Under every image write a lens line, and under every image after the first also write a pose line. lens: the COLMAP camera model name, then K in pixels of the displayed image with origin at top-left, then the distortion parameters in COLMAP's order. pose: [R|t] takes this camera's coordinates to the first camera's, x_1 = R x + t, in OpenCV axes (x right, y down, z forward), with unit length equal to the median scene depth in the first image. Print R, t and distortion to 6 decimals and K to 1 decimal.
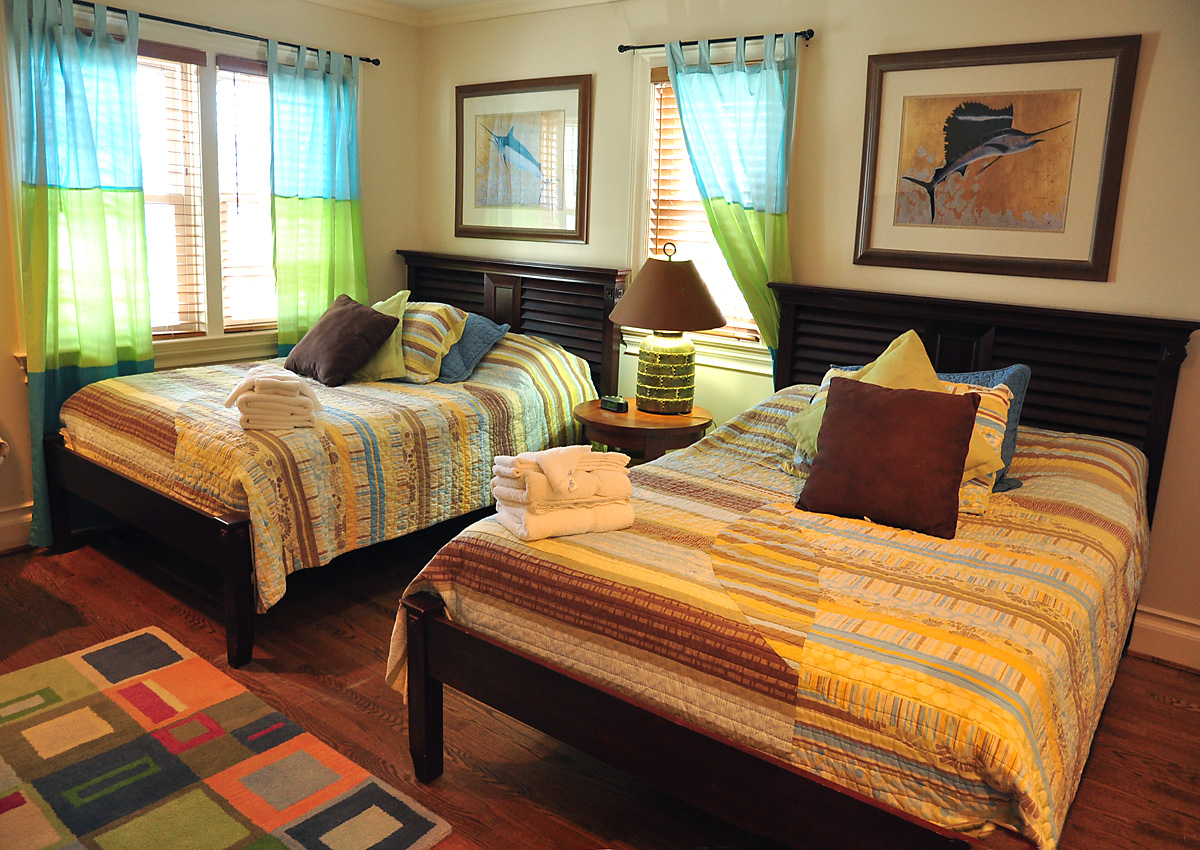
lens RADIAL K [[866.6, 0, 600.0], [0, 866.6, 425.0], [0, 0, 1]] dist [-0.075689, -0.000654]
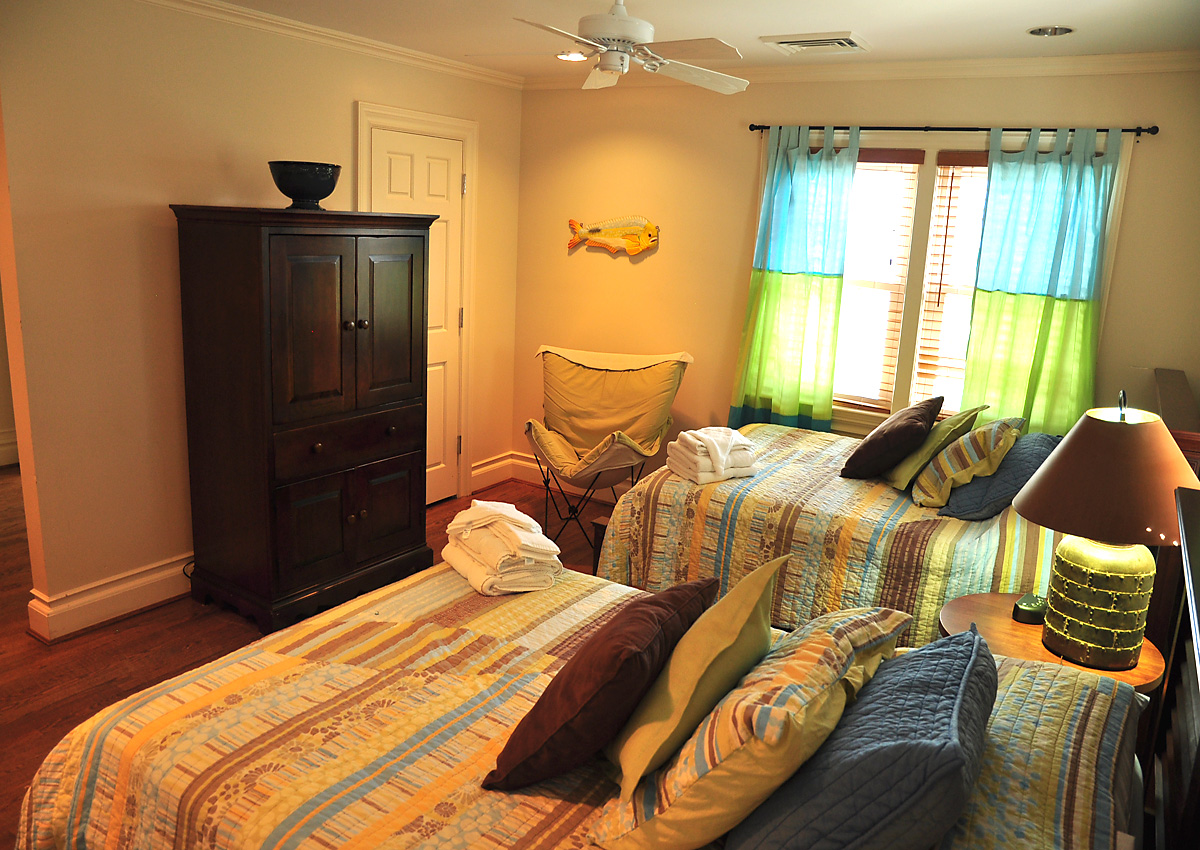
lens RADIAL K [[914.4, 0, 600.0], [0, 914.4, 425.0], [0, 0, 1]] dist [-0.051955, 0.004764]
pose [[0.057742, 0.181097, -0.981769, 0.759990], [-0.270421, 0.949482, 0.159237, -0.208179], [0.961009, 0.256296, 0.103797, 0.640386]]
